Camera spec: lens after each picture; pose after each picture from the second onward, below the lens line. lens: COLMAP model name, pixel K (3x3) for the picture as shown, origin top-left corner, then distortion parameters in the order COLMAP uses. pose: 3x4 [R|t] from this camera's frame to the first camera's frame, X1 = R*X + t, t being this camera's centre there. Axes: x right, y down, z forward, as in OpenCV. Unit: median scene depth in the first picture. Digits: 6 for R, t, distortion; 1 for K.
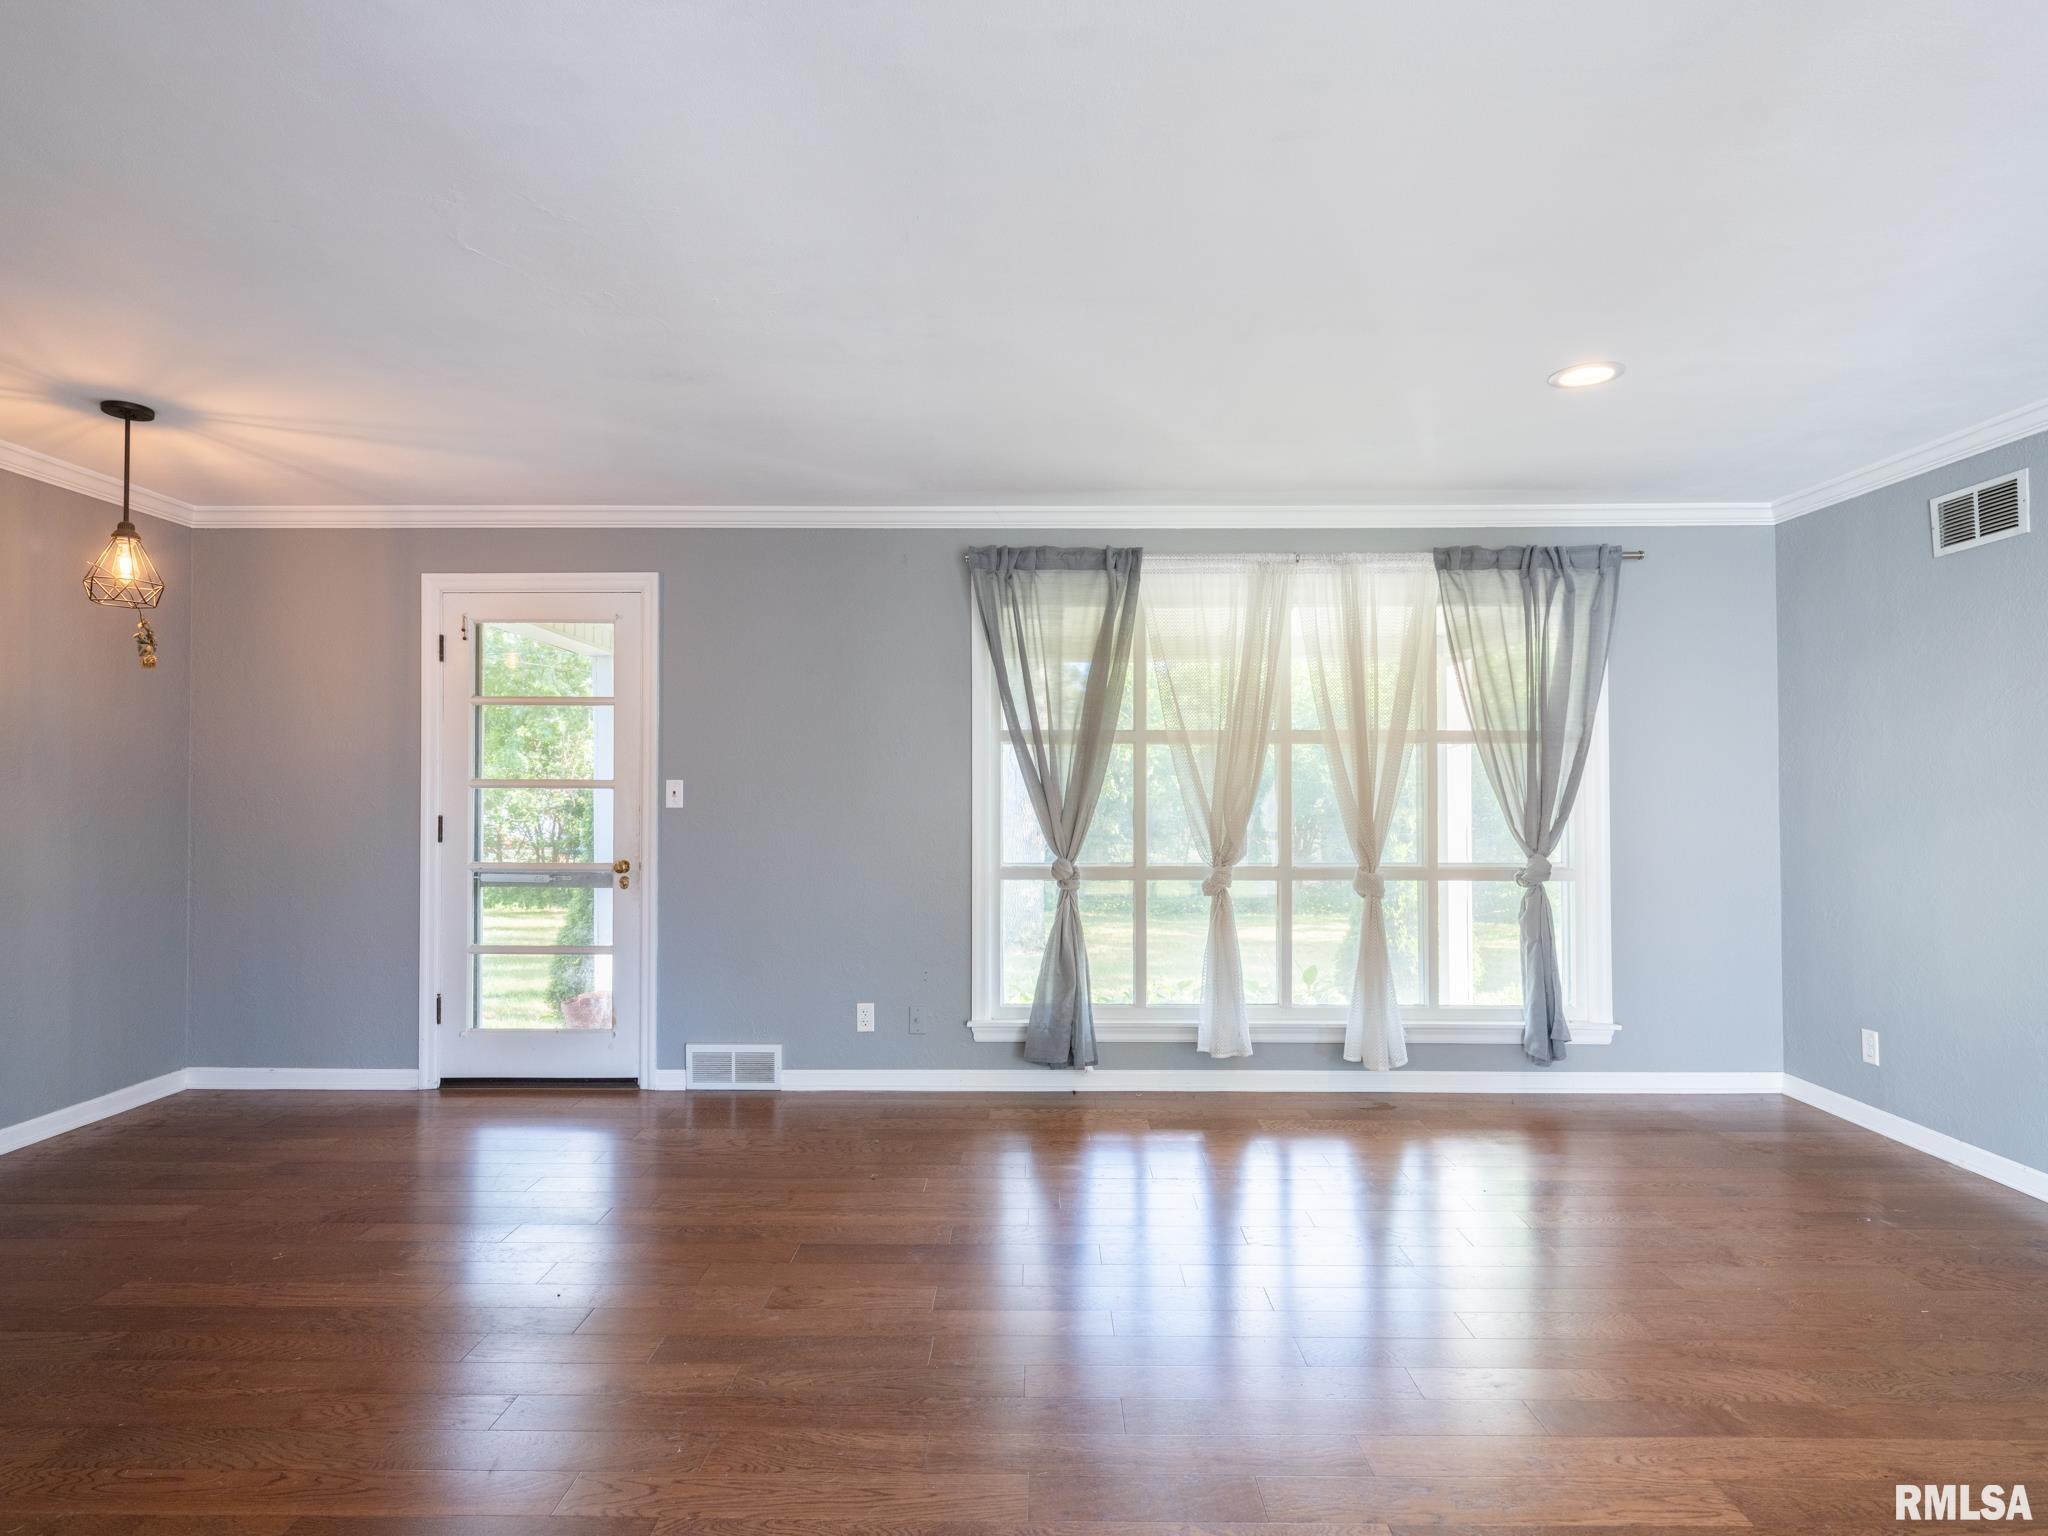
lens RADIAL K [[1106.1, 0, 1020.4], [0, 1106.1, 775.9], [0, 0, 1]] dist [0.012350, -0.008926]
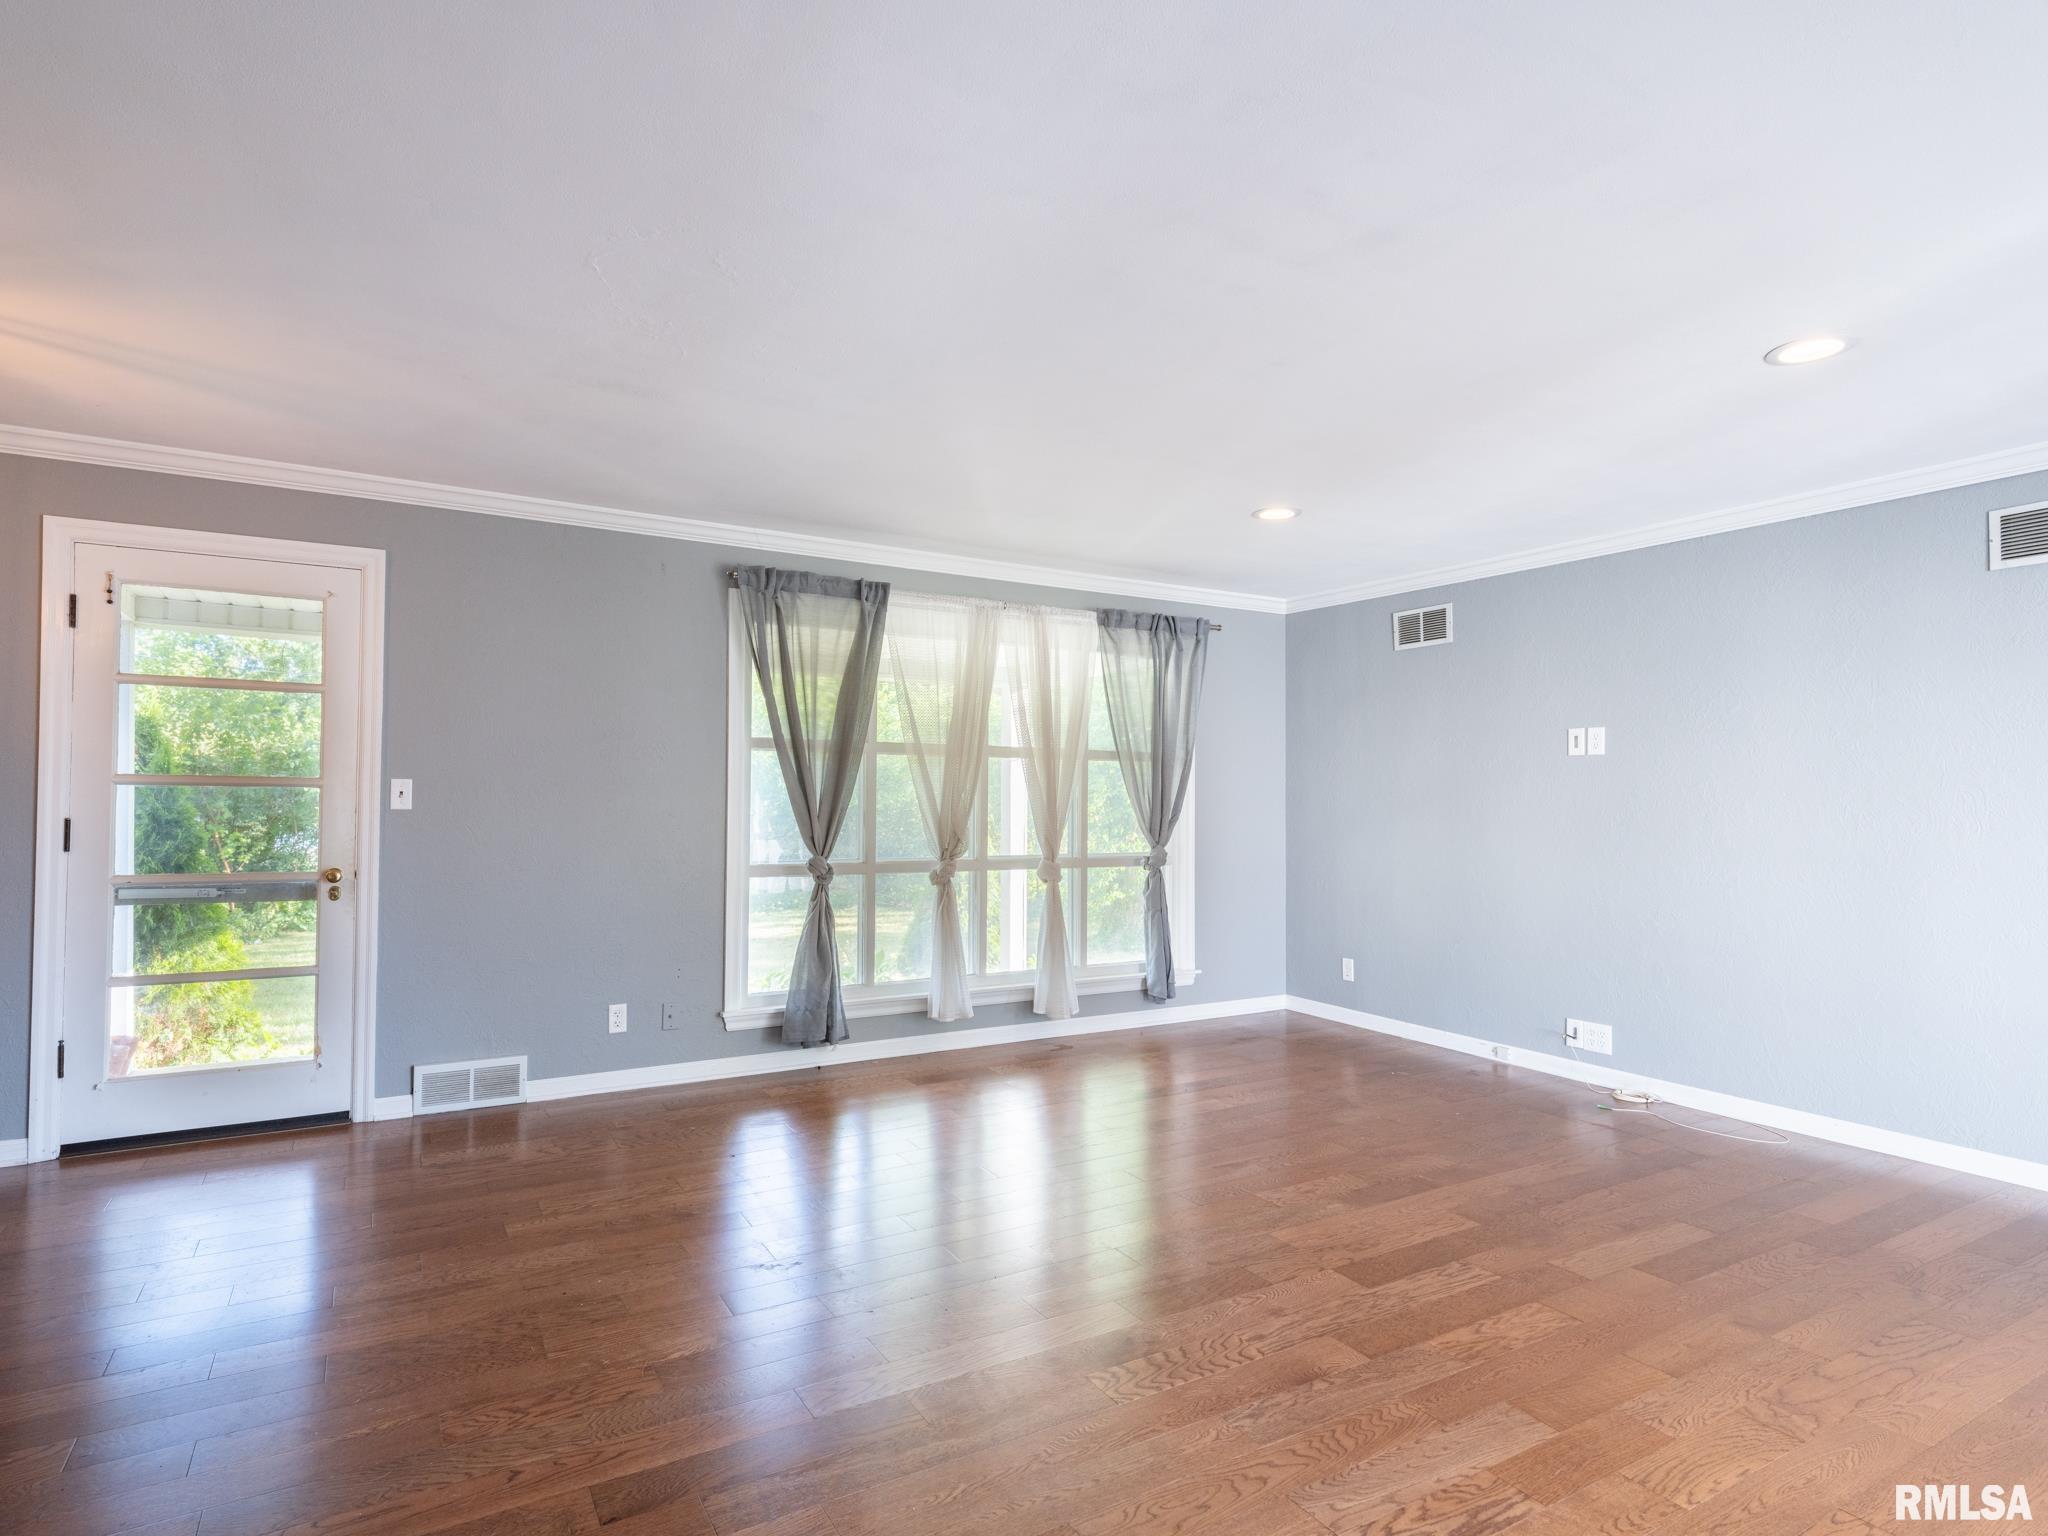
lens RADIAL K [[1106.1, 0, 1020.4], [0, 1106.1, 775.9], [0, 0, 1]] dist [0.012350, -0.008926]
pose [[0.854963, 0.017600, 0.518391, -0.361682], [-0.016624, 0.999841, -0.006528, -0.001516], [-0.518423, -0.003036, 0.855119, -0.049459]]
